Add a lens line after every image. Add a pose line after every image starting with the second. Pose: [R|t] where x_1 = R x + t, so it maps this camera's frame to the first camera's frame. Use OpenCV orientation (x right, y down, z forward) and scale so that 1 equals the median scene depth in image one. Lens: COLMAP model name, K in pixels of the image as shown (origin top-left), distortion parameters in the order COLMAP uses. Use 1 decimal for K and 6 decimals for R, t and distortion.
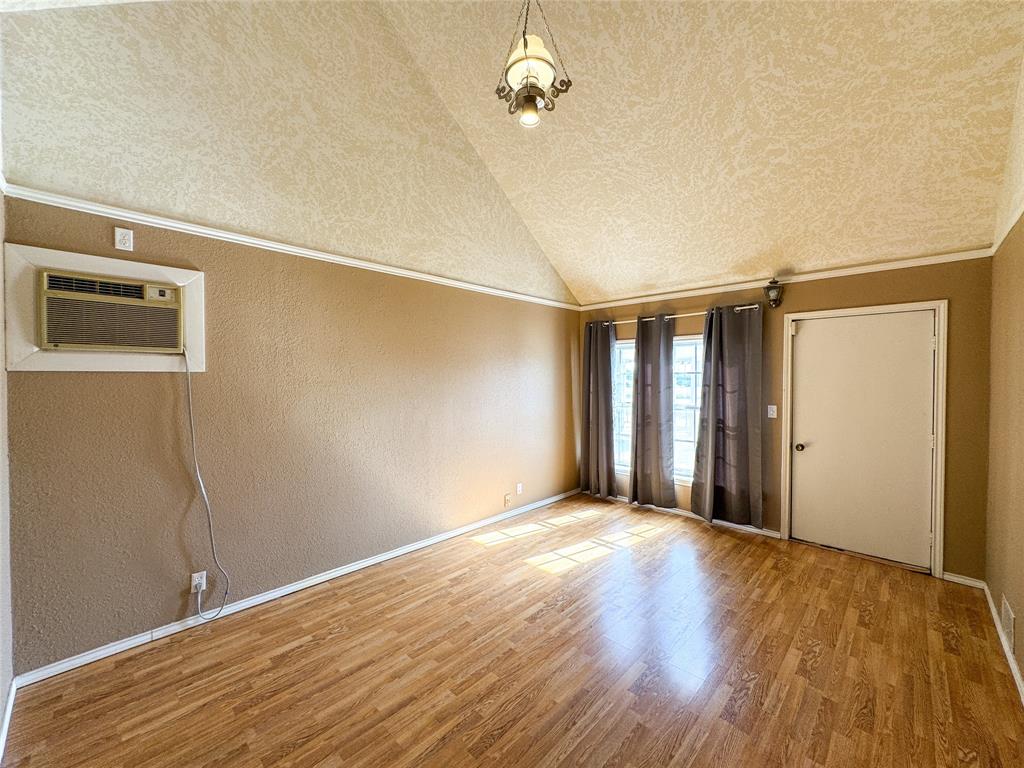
lens RADIAL K [[411.3, 0, 512.0], [0, 411.3, 384.0], [0, 0, 1]] dist [-0.002374, -0.000300]
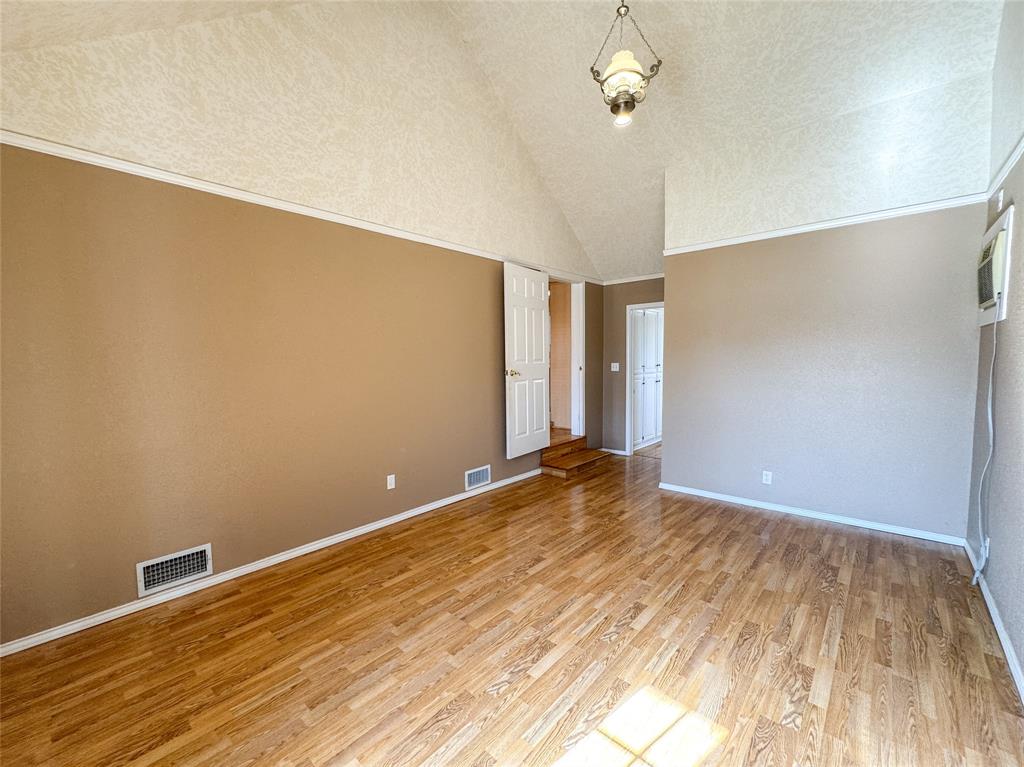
lens RADIAL K [[411.3, 0, 512.0], [0, 411.3, 383.5], [0, 0, 1]] dist [-0.002374, -0.000300]
pose [[-0.999227, 0.012395, -0.037305, 0.361924], [0.009329, 0.996650, 0.081255, 0.027474], [0.038187, 0.080844, -0.995995, 1.913972]]
